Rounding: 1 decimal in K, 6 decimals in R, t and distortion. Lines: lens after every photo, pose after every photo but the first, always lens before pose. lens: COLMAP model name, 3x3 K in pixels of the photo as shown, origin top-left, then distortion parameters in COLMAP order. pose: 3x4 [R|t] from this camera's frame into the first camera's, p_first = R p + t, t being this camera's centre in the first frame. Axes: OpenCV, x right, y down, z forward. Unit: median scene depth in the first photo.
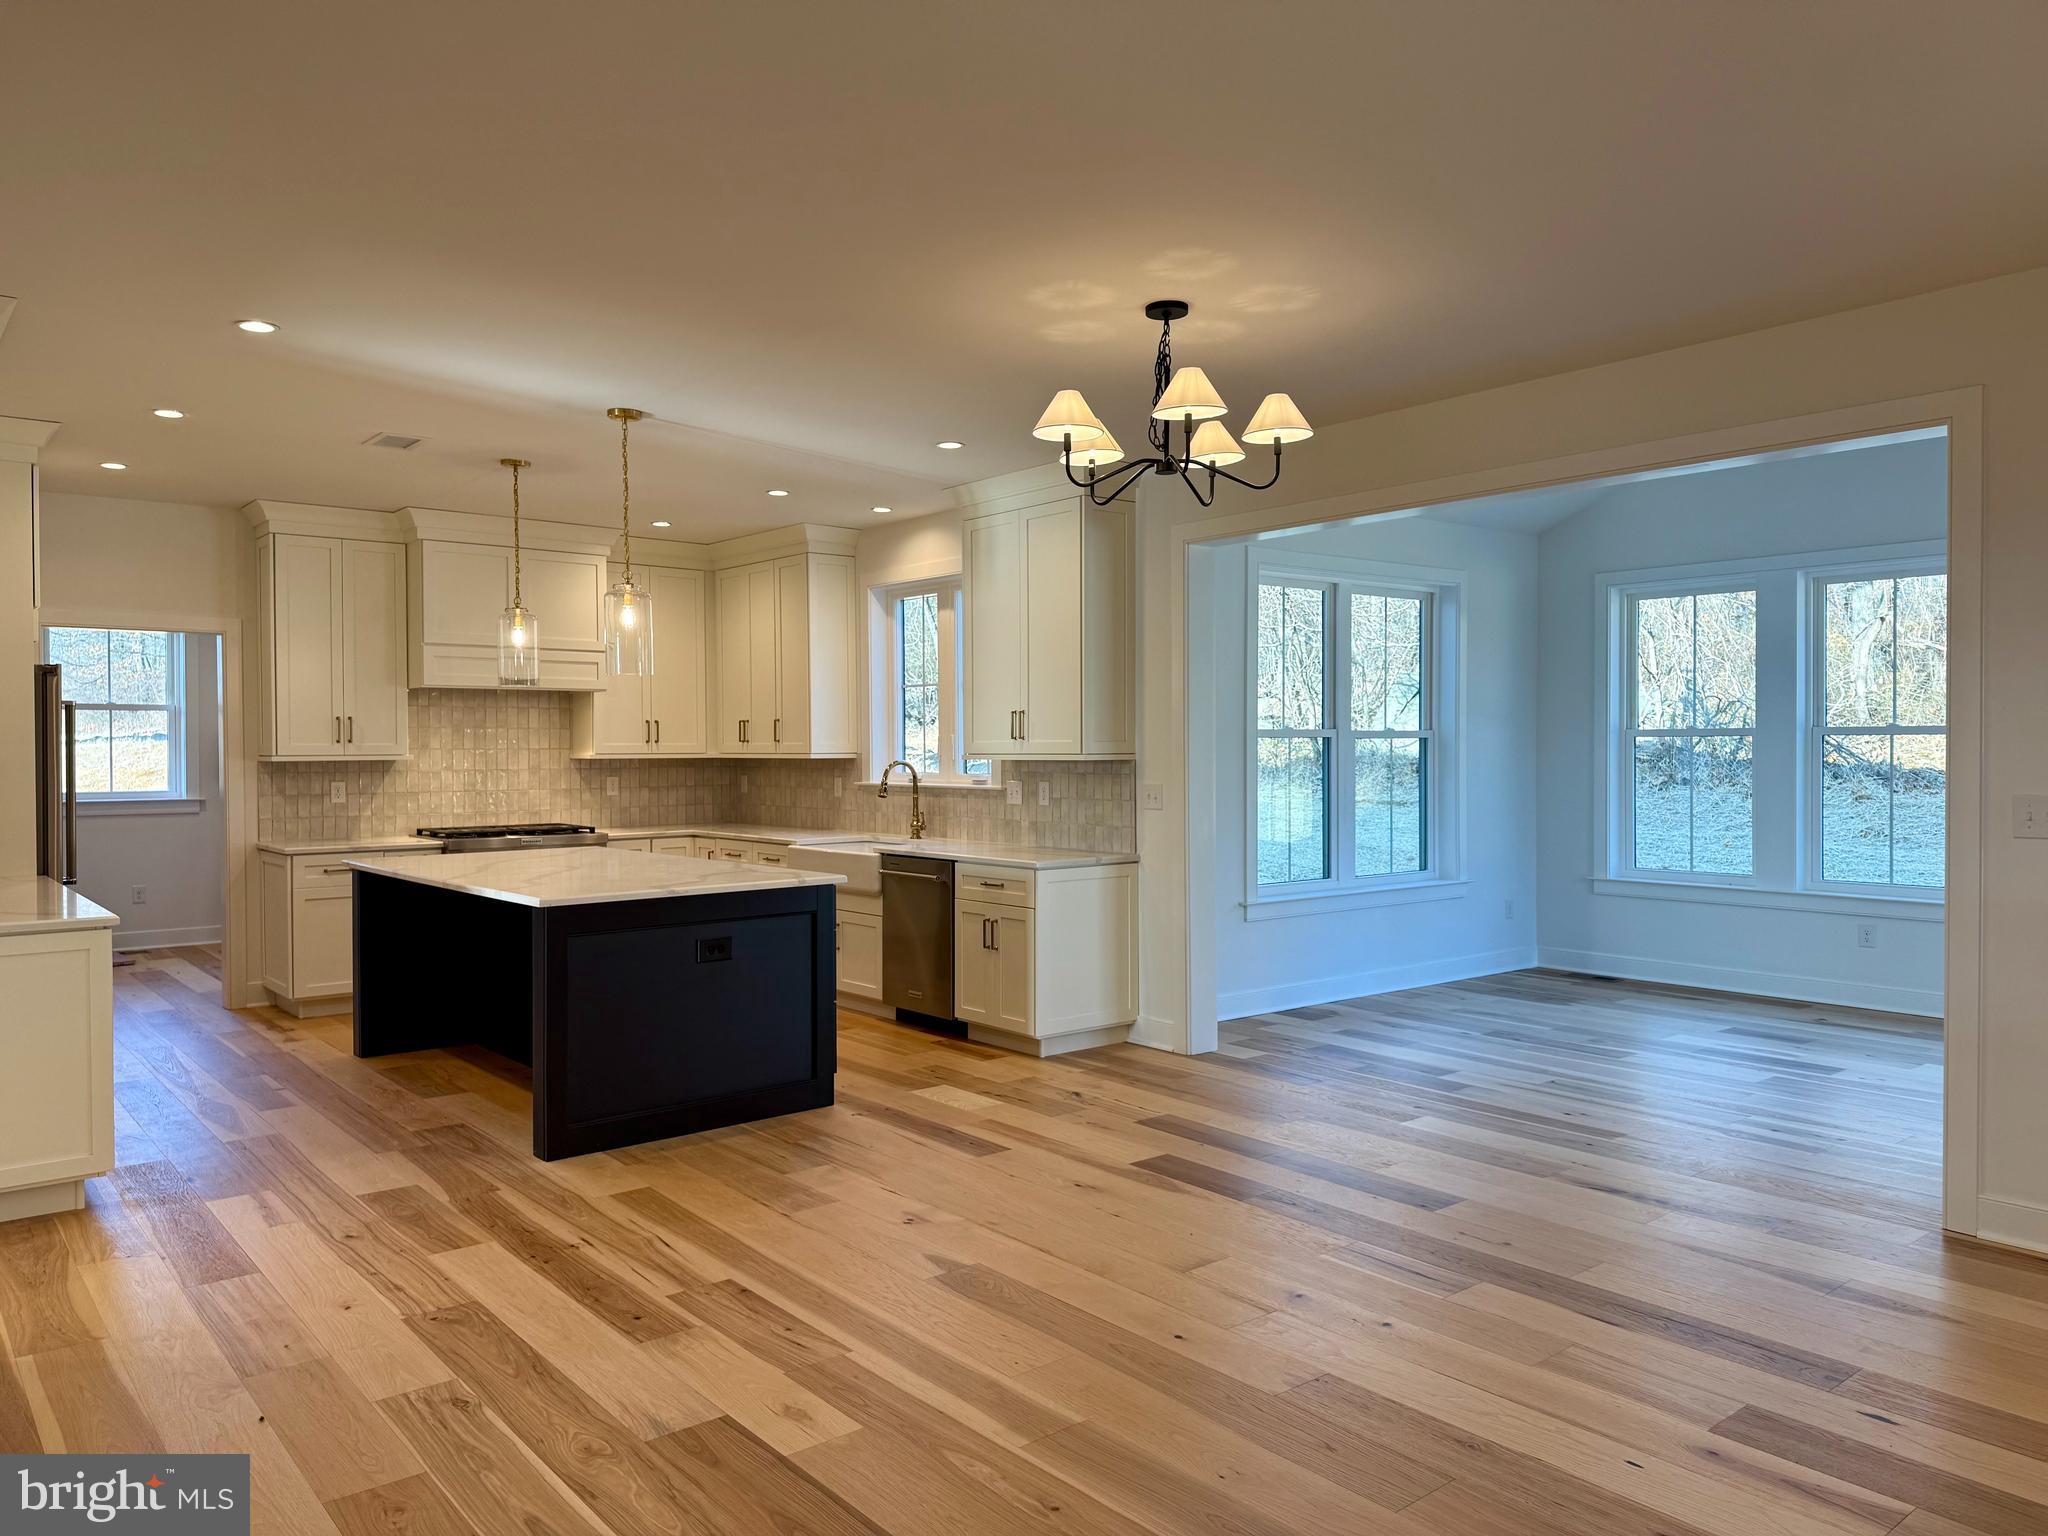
lens RADIAL K [[1506.8, 0, 1024.0], [0, 1506.8, 768.0], [0, 0, 1]] dist [-0.002172, -0.002578]
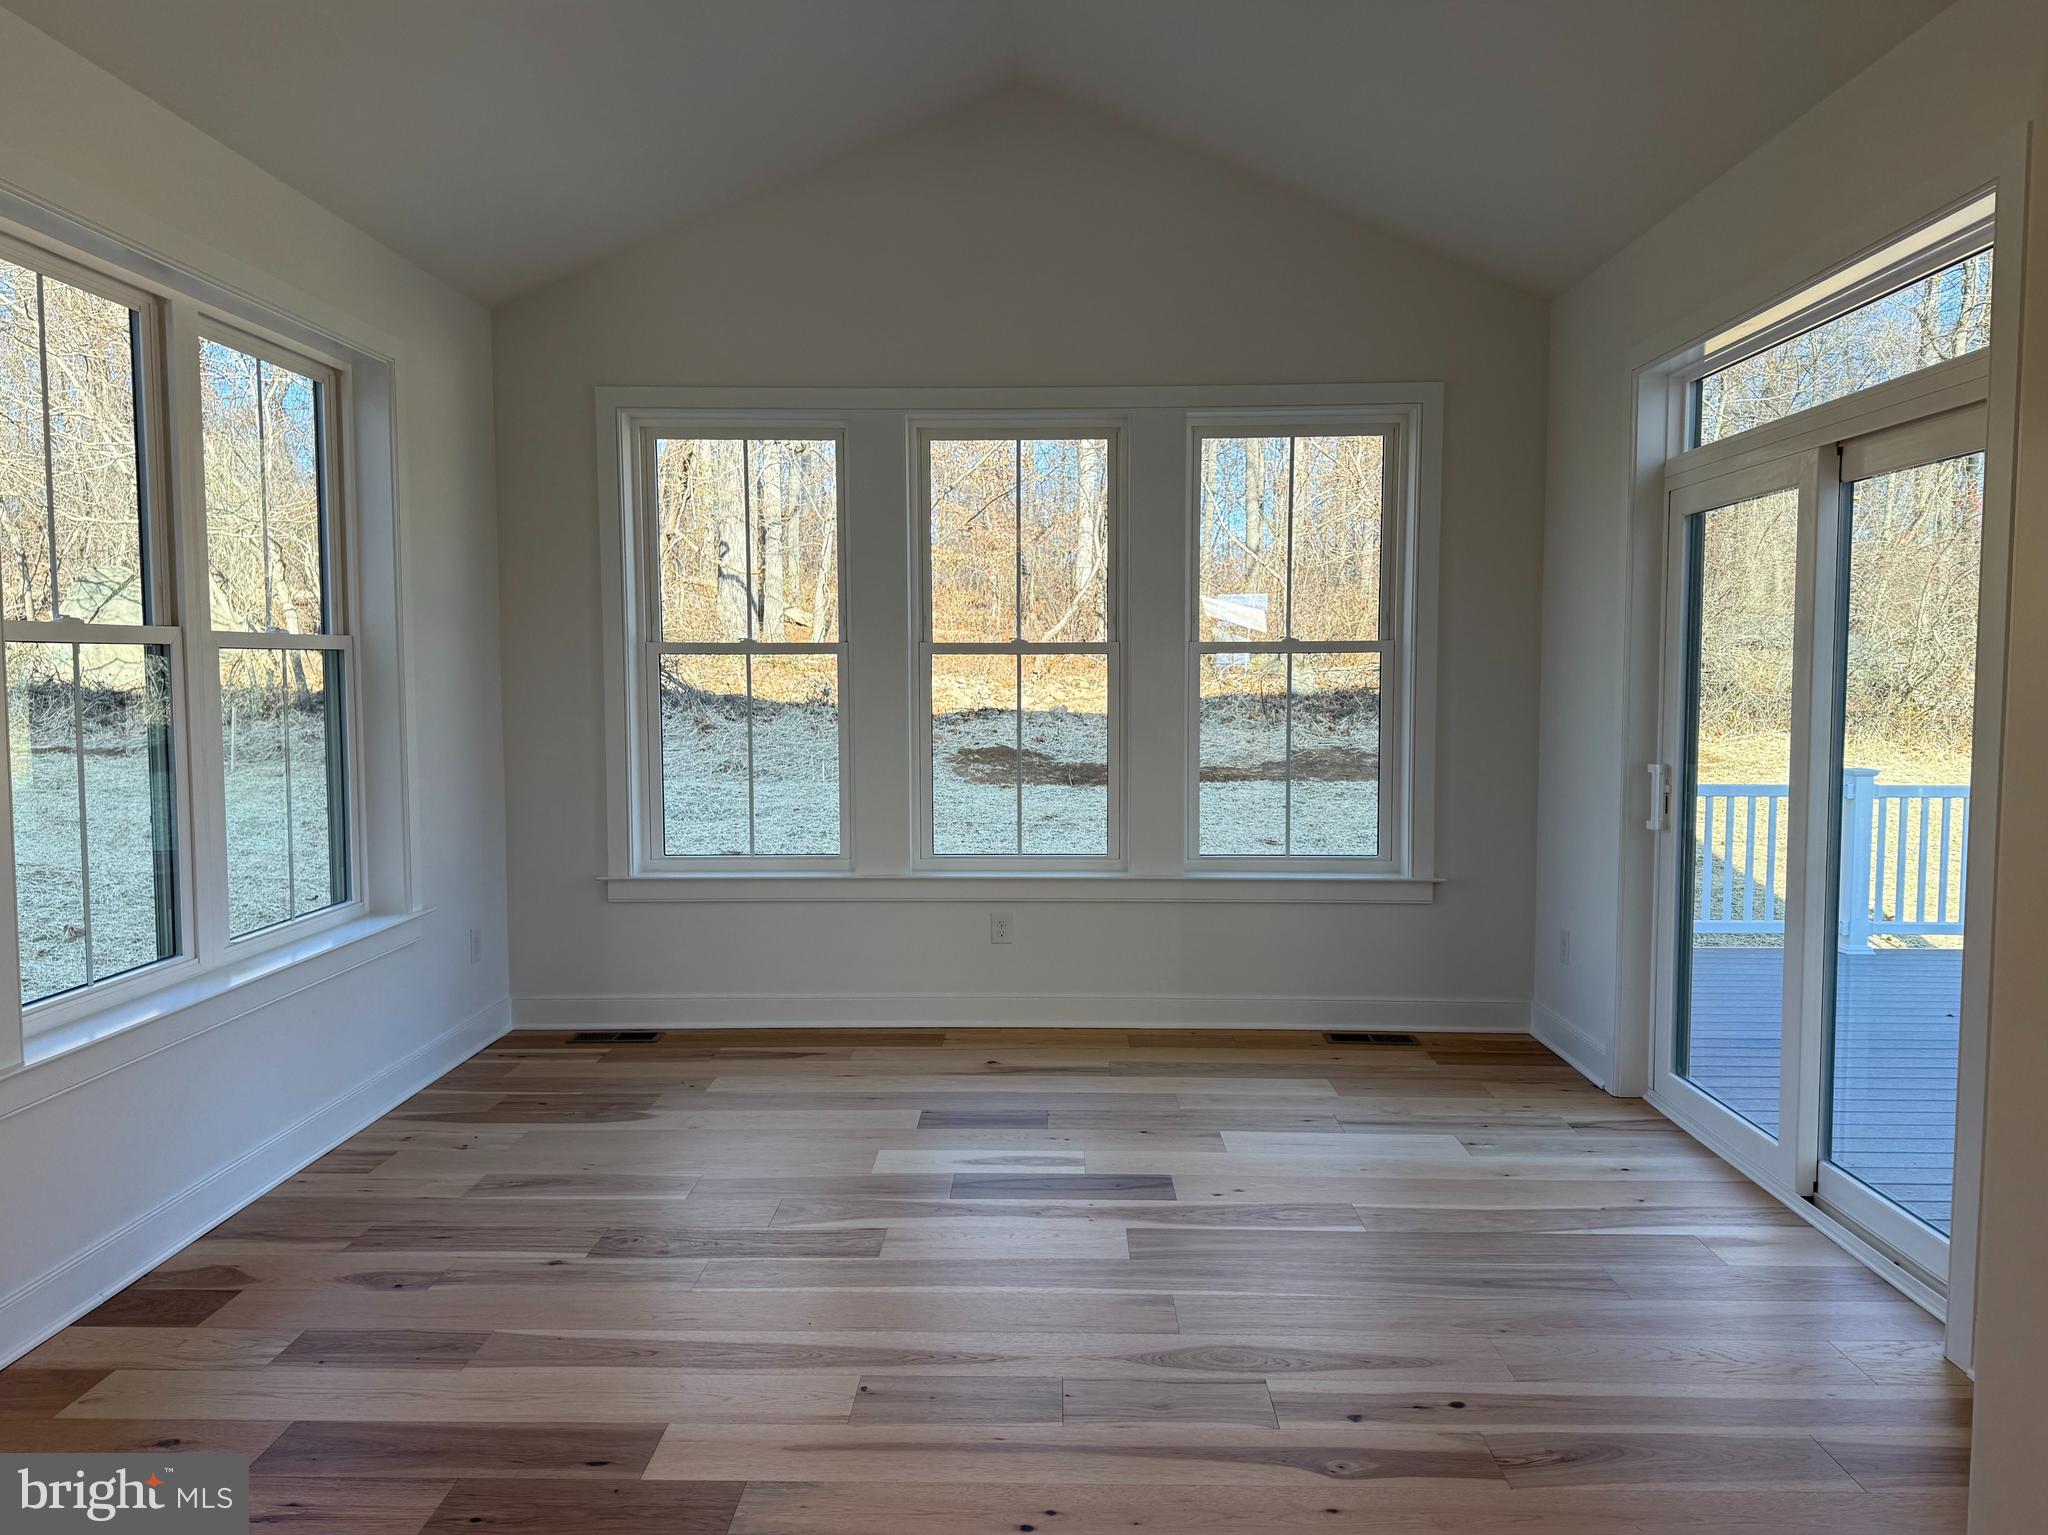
lens RADIAL K [[1437.0, 0, 1024.0], [0, 1437.0, 767.5], [0, 0, 1]] dist [0.035620, -0.005594]
pose [[0.637673, -0.048605, 0.768772, 0.030094], [0.006190, 0.998298, 0.057982, -0.006949], [-0.770282, -0.032215, 0.636889, 0.500476]]
